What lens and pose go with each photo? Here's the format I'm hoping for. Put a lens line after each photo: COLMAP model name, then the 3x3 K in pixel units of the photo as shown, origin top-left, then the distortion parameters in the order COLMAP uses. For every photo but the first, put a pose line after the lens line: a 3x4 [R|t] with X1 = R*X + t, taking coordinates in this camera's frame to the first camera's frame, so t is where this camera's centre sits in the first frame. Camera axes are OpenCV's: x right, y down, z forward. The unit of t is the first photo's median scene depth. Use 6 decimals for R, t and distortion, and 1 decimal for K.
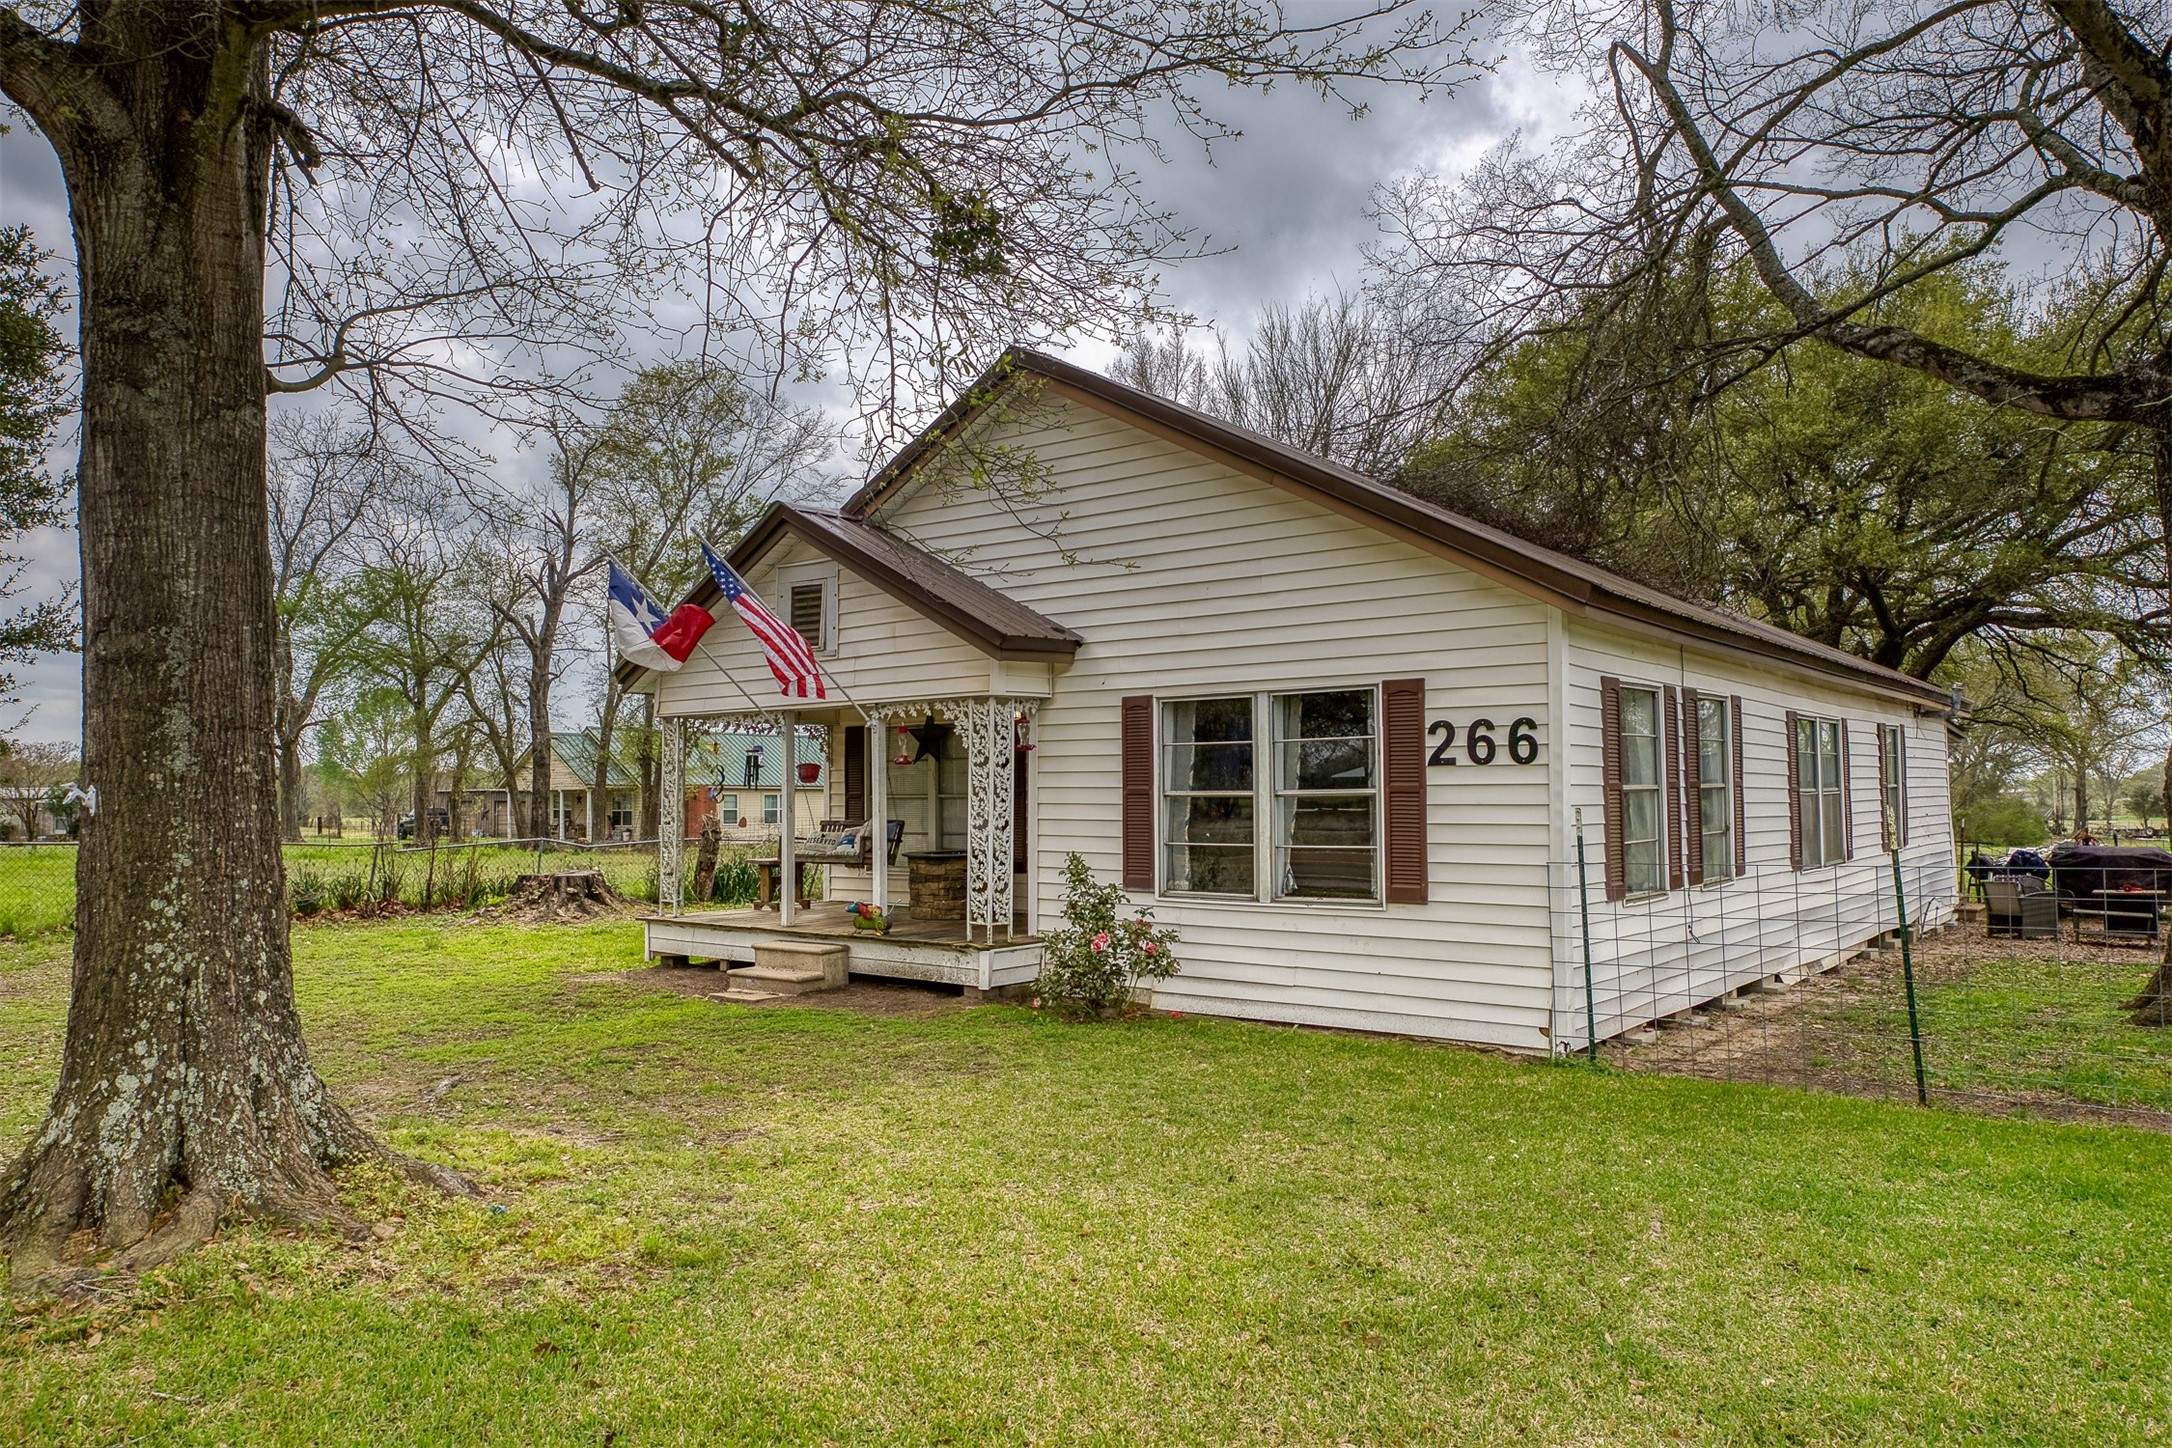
lens RADIAL K [[1475.2, 0, 1084.5], [0, 1475.2, 724.1], [0, 0, 1]] dist [-0.021458, 0.002368]
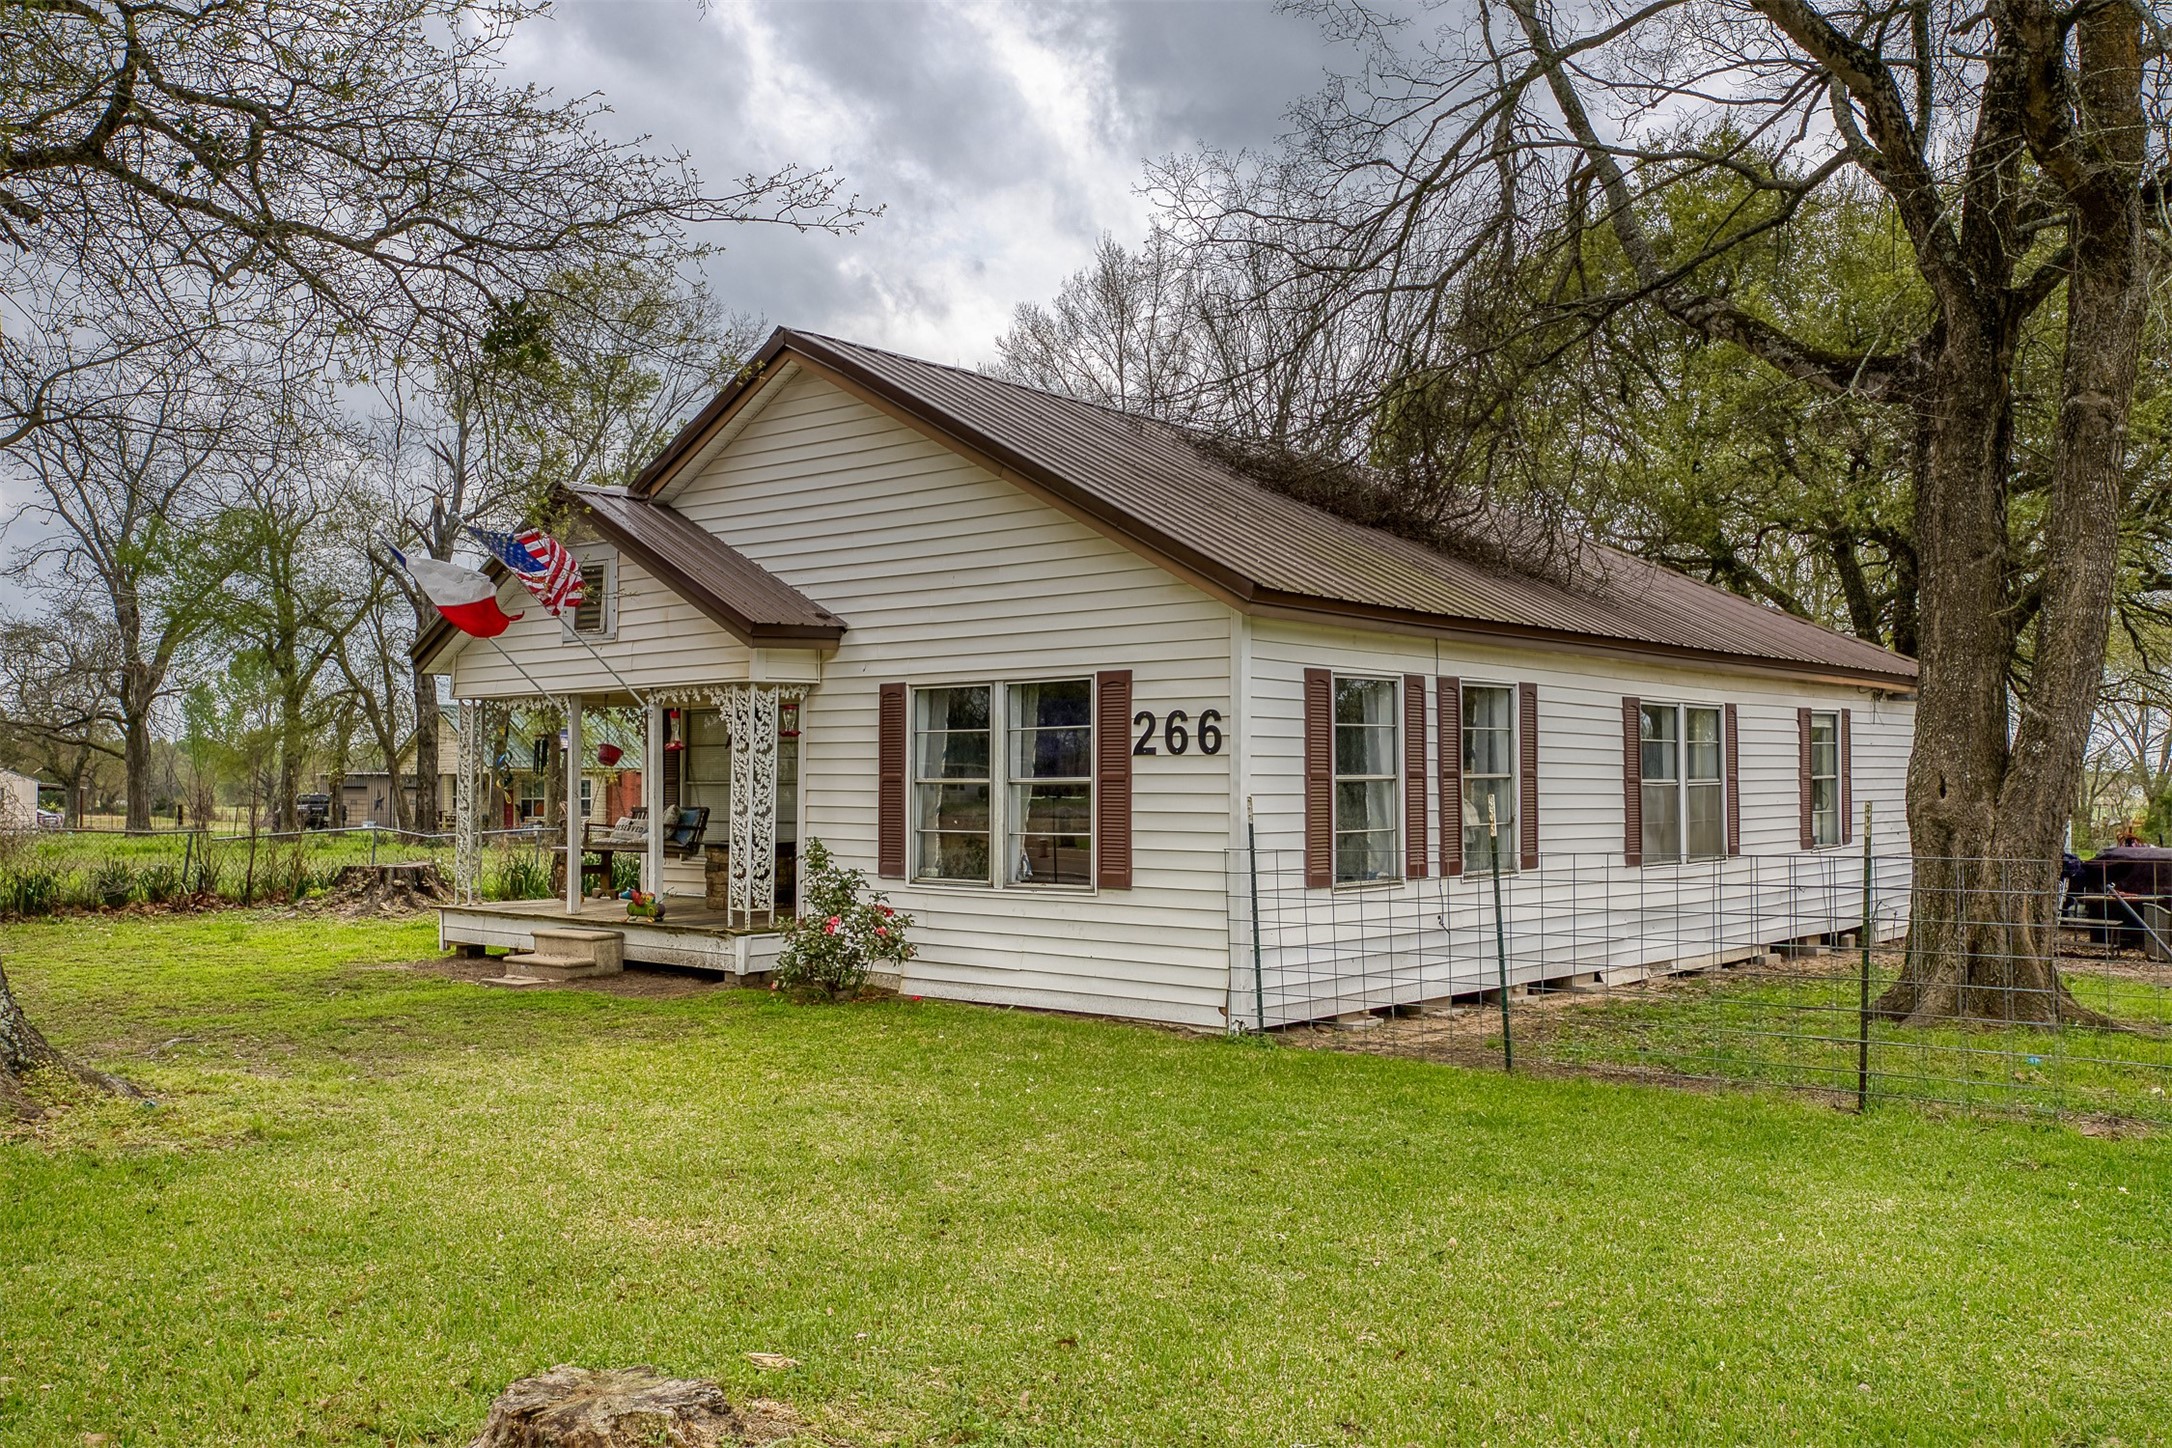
lens RADIAL K [[1871.8, 0, 1090.6], [0, 1871.8, 732.9], [0, 0, 1]] dist [-0.014401, 0.011698]
pose [[0.999425, 0.004146, -0.033657, 0.206813], [-0.003427, 0.999766, 0.021378, -0.012624], [0.033738, -0.021250, 0.999205, -0.256576]]
